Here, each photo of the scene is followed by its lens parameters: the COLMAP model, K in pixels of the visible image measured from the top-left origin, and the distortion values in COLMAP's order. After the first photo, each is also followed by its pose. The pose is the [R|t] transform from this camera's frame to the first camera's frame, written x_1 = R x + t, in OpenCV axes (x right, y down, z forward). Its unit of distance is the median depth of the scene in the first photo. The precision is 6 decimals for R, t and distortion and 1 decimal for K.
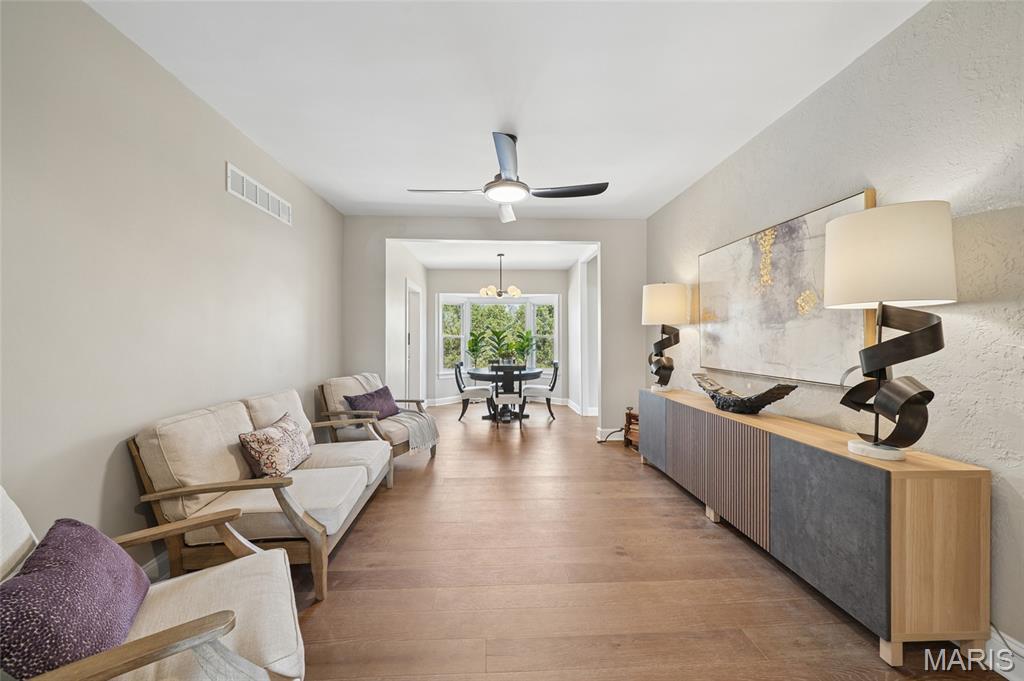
lens RADIAL K [[376.9, 0, 511.5], [0, 376.9, 340.4], [0, 0, 1]] dist [0.001407, -0.000177]
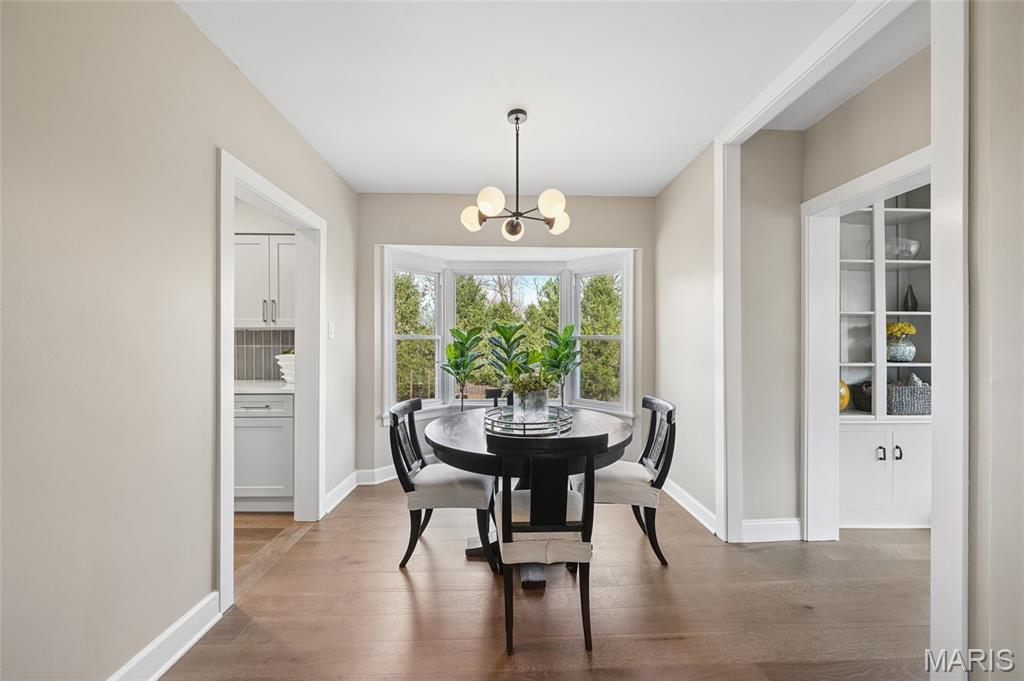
lens RADIAL K [[376.9, 0, 513.8], [0, 376.9, 343.5], [0, 0, 1]] dist [0.001407, -0.000177]
pose [[0.999943, 0.002870, -0.010250, -0.022215], [-0.002860, 0.999995, 0.000940, -0.002109], [0.010253, -0.000911, 0.999947, 0.505110]]
